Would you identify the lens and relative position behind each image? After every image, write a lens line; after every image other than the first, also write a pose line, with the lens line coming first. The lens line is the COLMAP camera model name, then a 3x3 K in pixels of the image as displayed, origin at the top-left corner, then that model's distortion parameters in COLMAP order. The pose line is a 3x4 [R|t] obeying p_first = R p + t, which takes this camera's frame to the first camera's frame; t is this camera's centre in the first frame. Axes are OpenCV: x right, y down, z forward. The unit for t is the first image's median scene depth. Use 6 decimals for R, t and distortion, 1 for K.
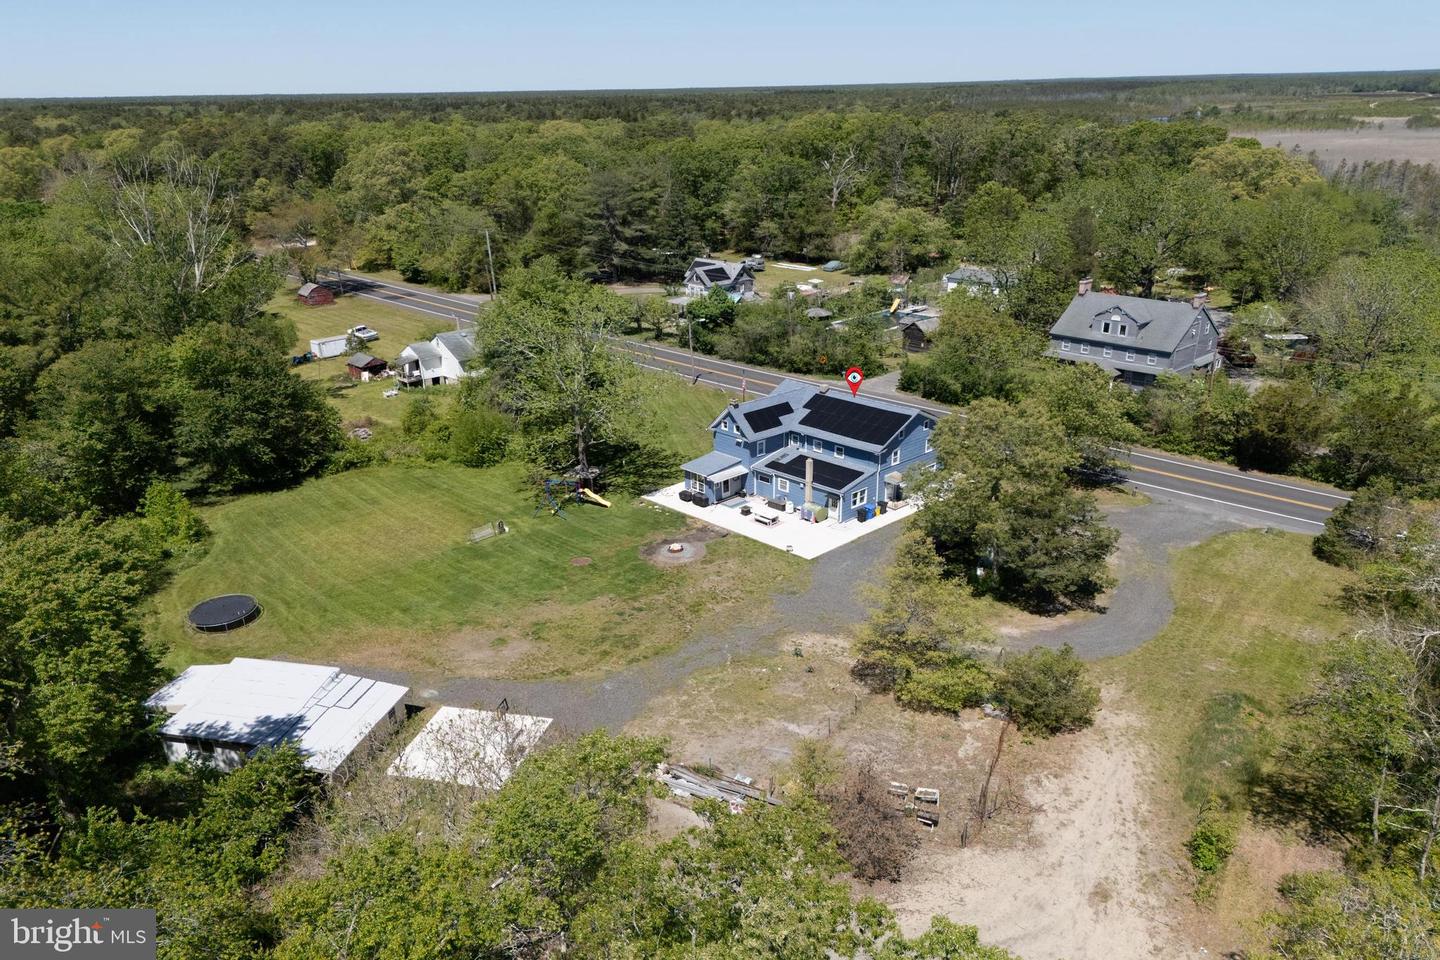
lens RADIAL K [[1047.9, 0, 718.1], [0, 1047.9, 559.6], [0, 0, 1]] dist [0.076168, -0.075722]
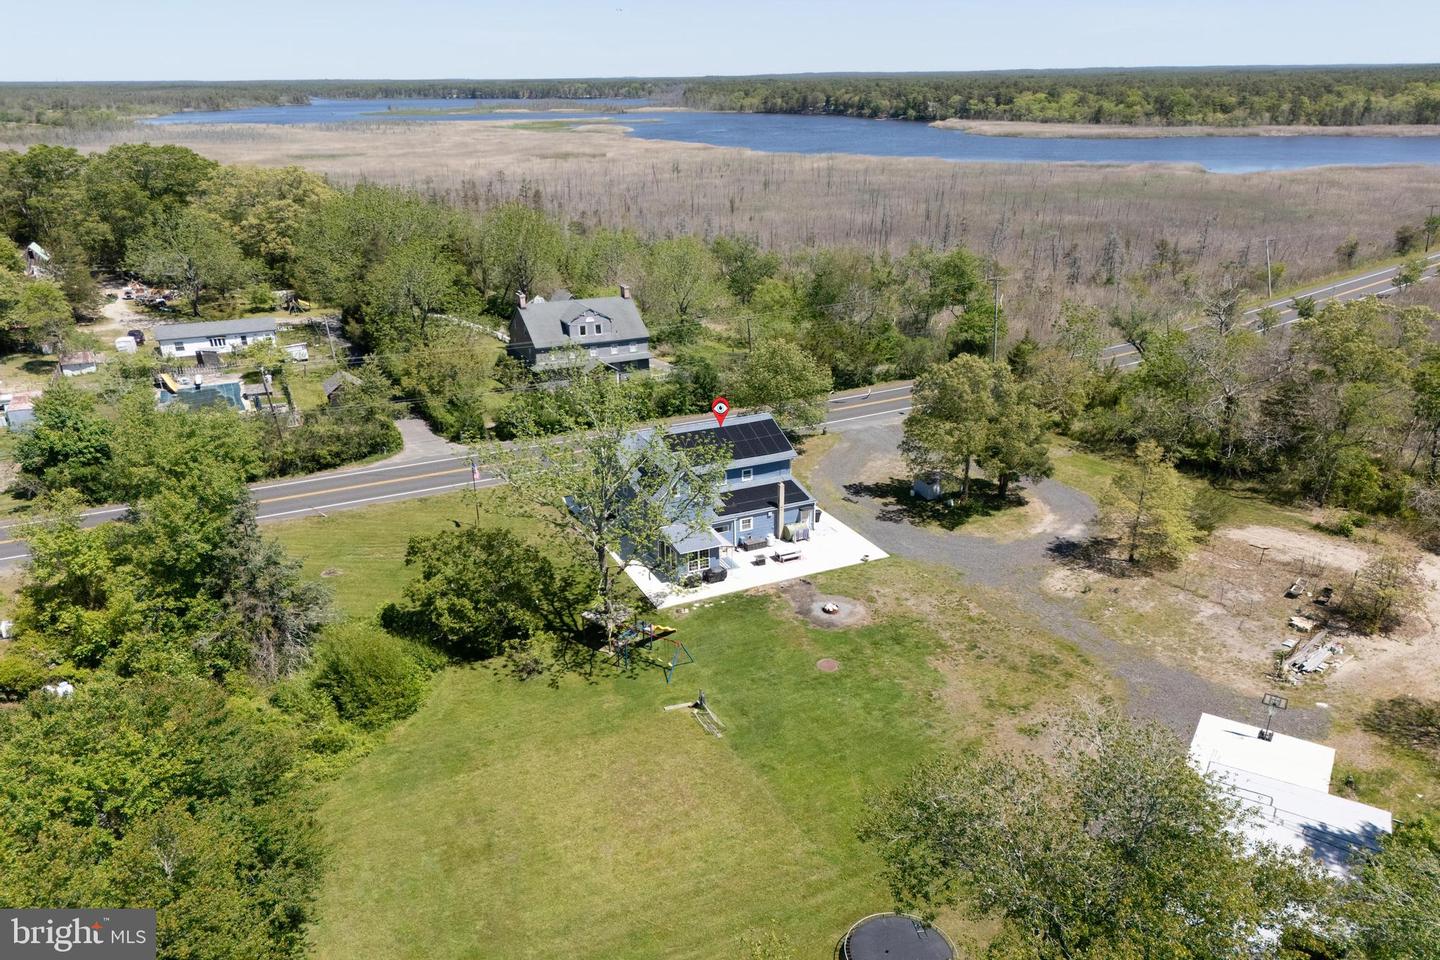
lens RADIAL K [[1064.4, 0, 718.8], [0, 1064.4, 530.4], [0, 0, 1]] dist [0.064194, -0.063884]
pose [[0.304491, -0.356534, 0.883271, -0.754136], [0.391942, 0.892060, 0.224967, -0.277284], [-0.868140, 0.277691, 0.411365, 0.598767]]
